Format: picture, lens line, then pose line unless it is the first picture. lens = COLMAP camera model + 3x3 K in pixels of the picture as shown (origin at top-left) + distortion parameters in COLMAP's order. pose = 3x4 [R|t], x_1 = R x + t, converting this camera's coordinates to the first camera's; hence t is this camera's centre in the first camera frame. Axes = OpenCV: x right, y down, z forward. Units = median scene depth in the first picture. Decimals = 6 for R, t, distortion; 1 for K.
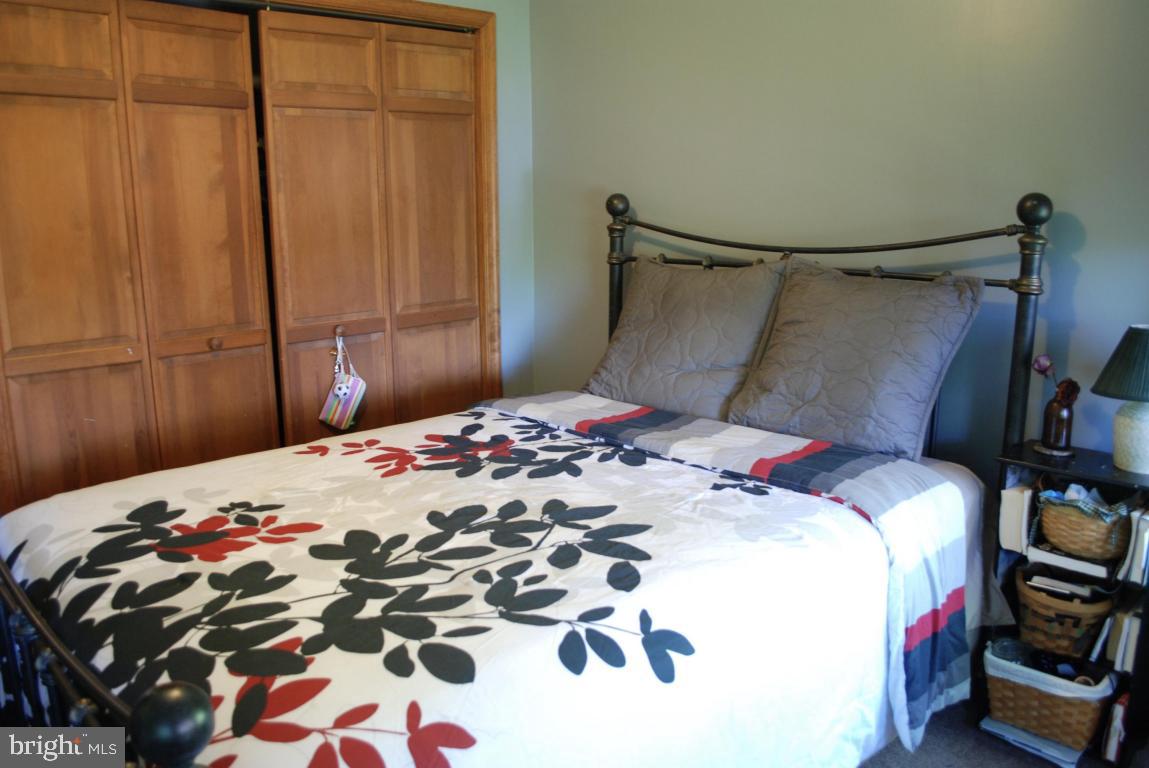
lens RADIAL K [[908.2, 0, 578.5], [0, 908.2, 385.5], [0, 0, 1]] dist [-0.077992, -0.006112]
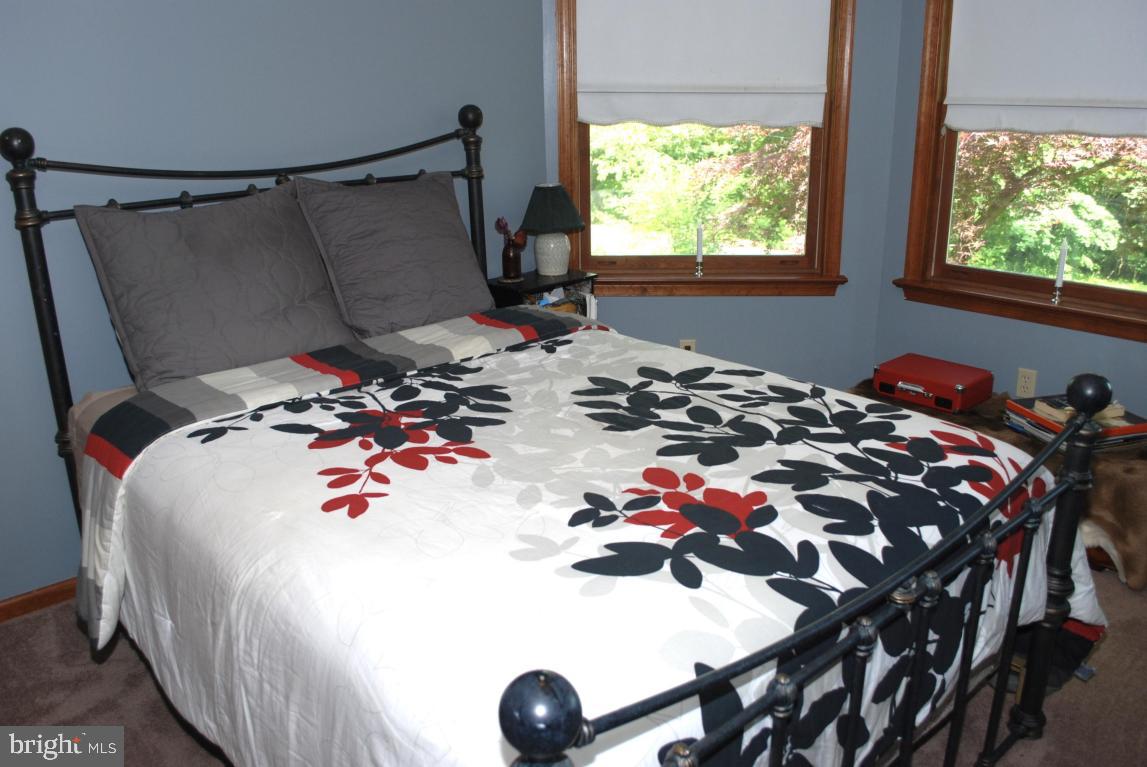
lens RADIAL K [[906.6, 0, 577.4], [0, 906.6, 387.6], [0, 0, 1]] dist [-0.077992, -0.006112]
pose [[0.032119, -0.310694, 0.949967, -1.188125], [0.220880, 0.929164, 0.296422, -0.229480], [-0.974772, 0.200308, 0.098470, 0.969731]]
